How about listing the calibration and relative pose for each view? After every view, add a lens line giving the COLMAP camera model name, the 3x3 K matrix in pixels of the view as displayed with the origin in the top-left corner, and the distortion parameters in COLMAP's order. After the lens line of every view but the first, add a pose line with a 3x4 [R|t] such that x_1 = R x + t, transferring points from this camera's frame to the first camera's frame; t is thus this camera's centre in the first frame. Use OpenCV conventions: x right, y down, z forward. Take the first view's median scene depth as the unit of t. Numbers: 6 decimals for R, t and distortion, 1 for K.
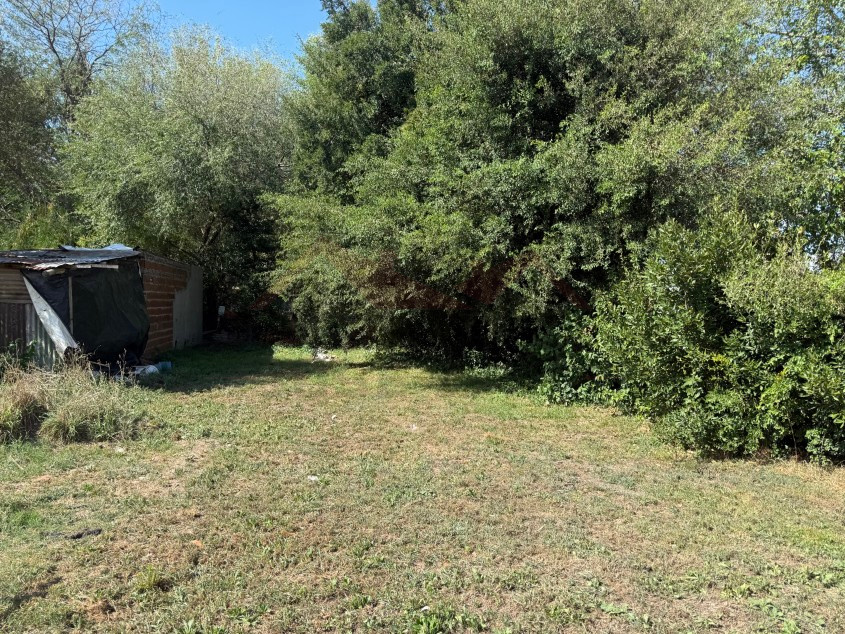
lens RADIAL K [[596.7, 0, 426.4], [0, 596.7, 333.5], [0, 0, 1]] dist [0.077190, -0.092199]
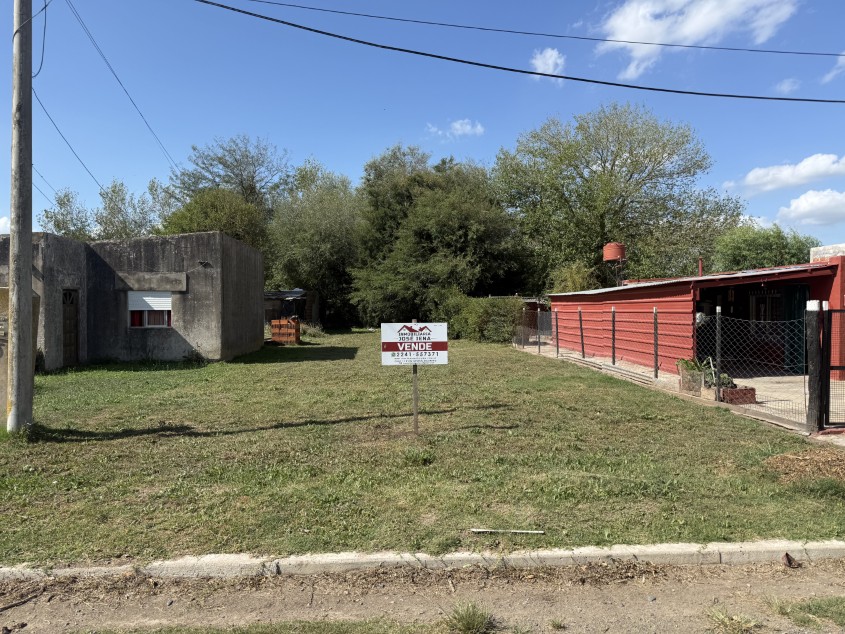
lens RADIAL K [[596.7, 0, 428.7], [0, 596.7, 322.7], [0, 0, 1]] dist [0.077190, -0.092199]
pose [[0.992780, -0.021629, -0.117985, 0.421727], [0.018596, 0.999469, -0.026751, 0.097185], [0.118500, 0.024364, 0.992655, -1.697673]]
